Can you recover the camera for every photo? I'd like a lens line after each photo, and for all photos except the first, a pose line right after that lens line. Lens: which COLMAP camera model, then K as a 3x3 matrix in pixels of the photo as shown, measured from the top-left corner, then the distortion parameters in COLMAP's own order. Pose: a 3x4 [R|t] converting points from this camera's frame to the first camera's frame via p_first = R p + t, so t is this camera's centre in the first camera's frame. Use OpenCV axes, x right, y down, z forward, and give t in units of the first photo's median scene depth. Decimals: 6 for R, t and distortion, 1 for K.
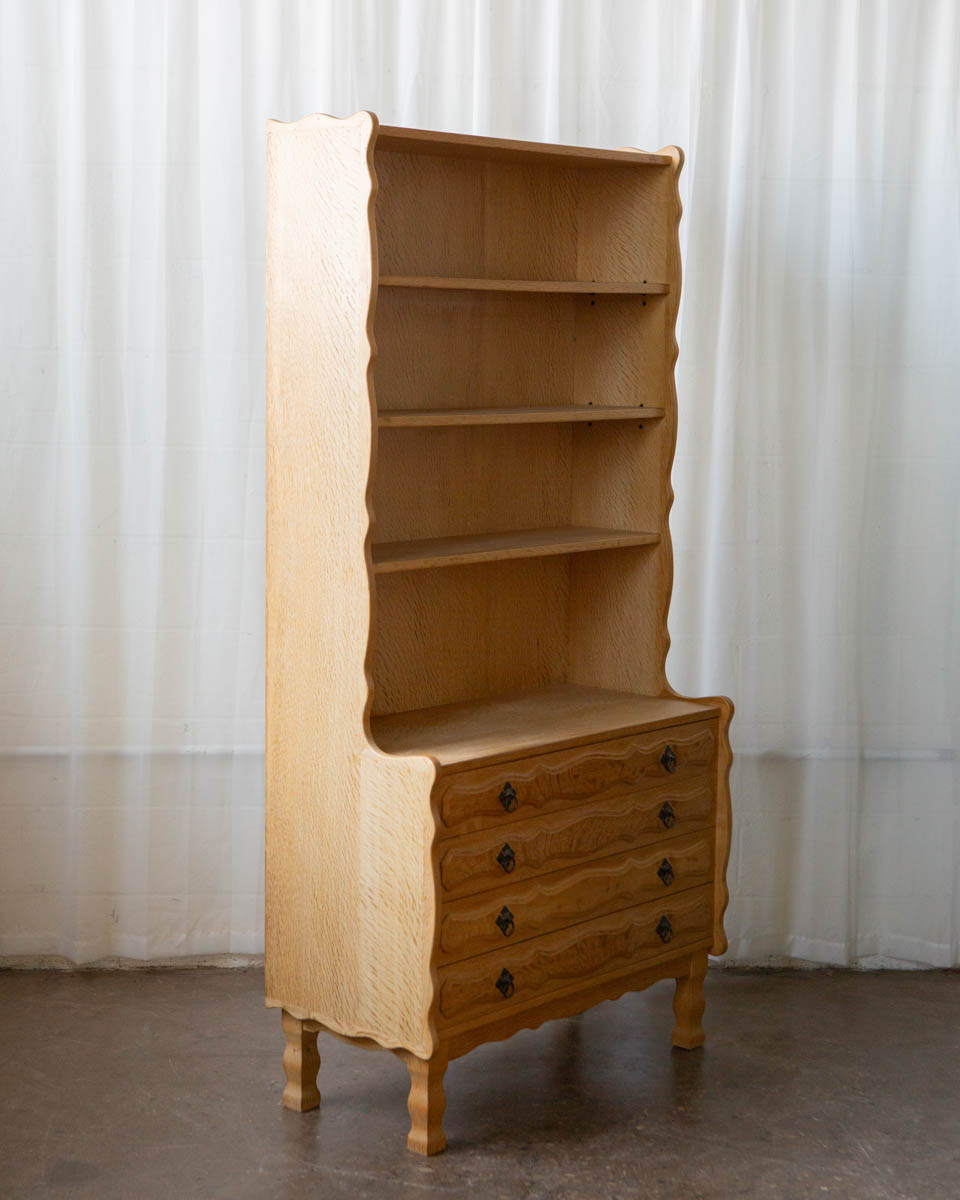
lens RADIAL K [[2208.4, 0, 480.0], [0, 2208.4, 600.0], [0, 0, 1]] dist [0.025372, -0.095087]
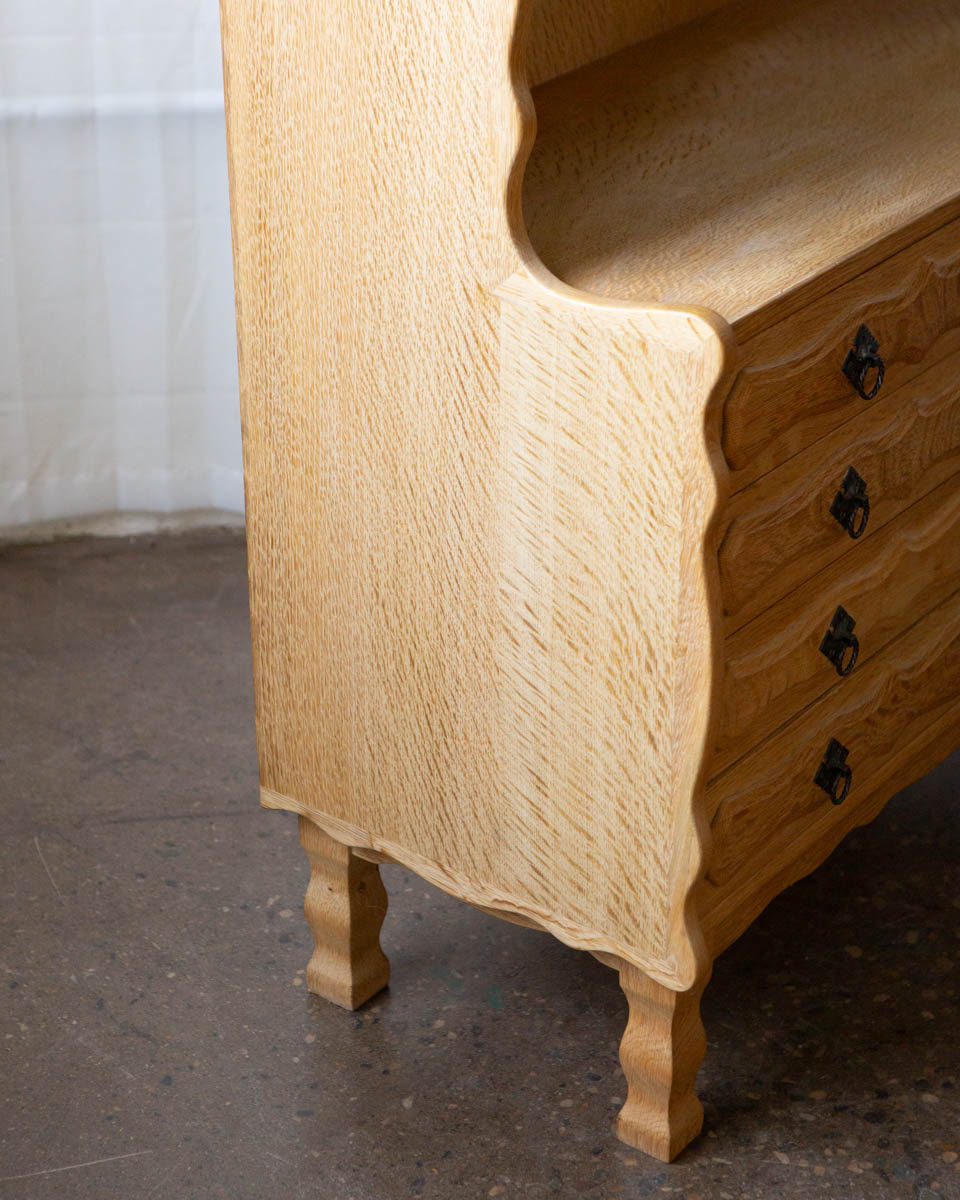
lens RADIAL K [[2674.5, 0, 480.0], [0, 2674.5, 600.0], [0, 0, 1]] dist [0.180946, -0.072863]
pose [[0.997160, -0.048546, 0.057571, -0.086012], [0.024310, 0.931063, 0.364046, -0.048771], [-0.071276, -0.361613, 0.929600, 0.539409]]
